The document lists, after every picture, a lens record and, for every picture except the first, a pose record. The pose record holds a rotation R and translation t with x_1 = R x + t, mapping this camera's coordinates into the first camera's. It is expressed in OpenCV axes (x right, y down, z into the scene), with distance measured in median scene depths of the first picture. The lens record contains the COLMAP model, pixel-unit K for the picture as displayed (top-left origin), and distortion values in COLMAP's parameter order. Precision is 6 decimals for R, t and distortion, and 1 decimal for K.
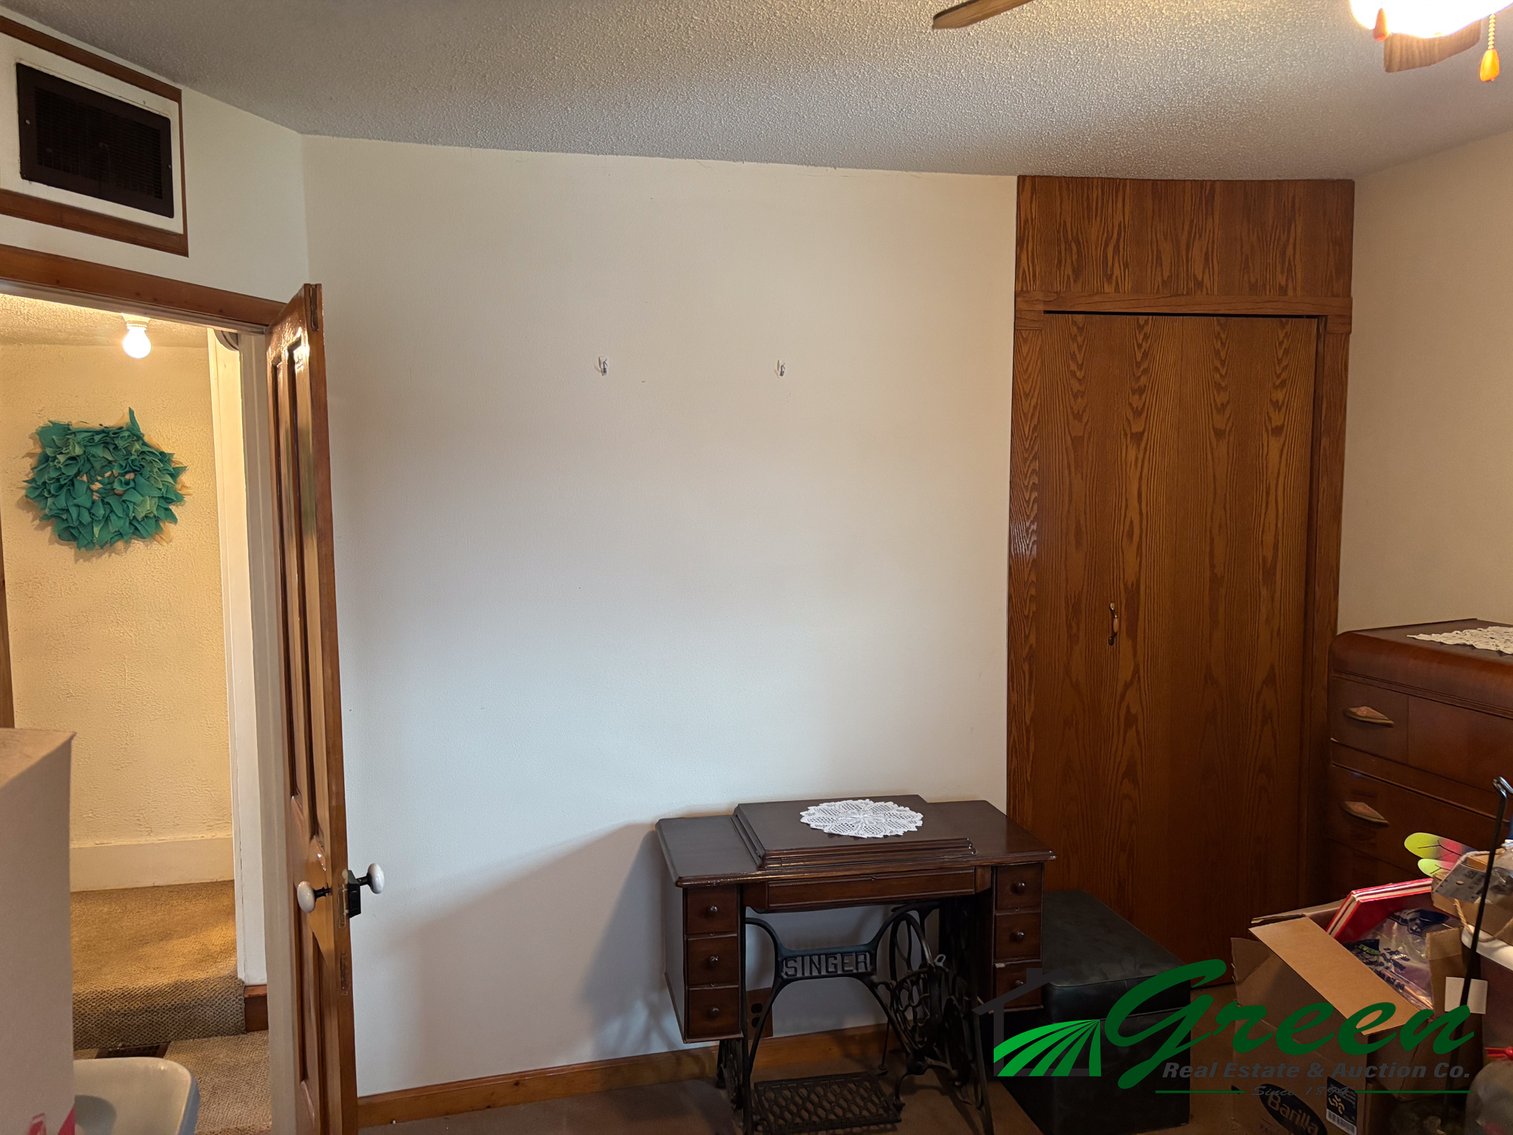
lens RADIAL K [[1140.2, 0, 748.5], [0, 1140.2, 558.0], [0, 0, 1]] dist [0.071503, -0.078941]
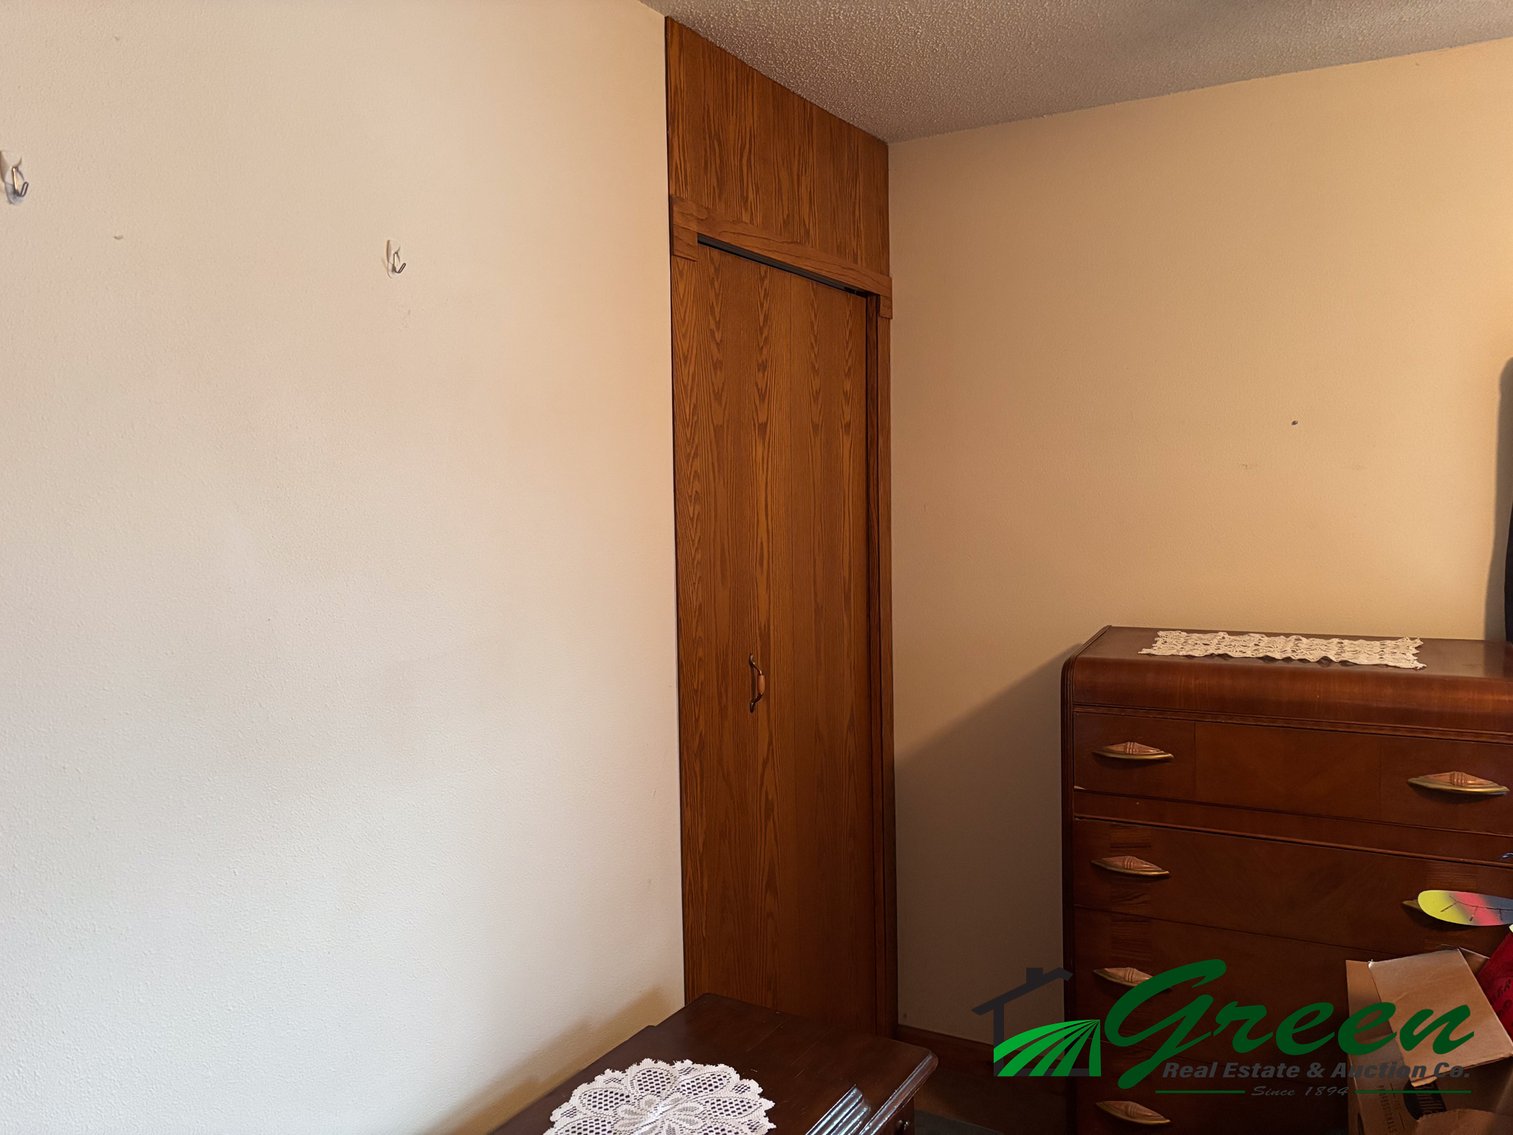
lens RADIAL K [[1144.6, 0, 751.0], [0, 1144.6, 559.9], [0, 0, 1]] dist [0.179109, -0.484846]
pose [[0.684826, -0.061788, 0.726082, -0.213933], [0.085251, 0.996350, 0.004380, -0.024886], [-0.723703, 0.058900, 0.687594, 0.504125]]
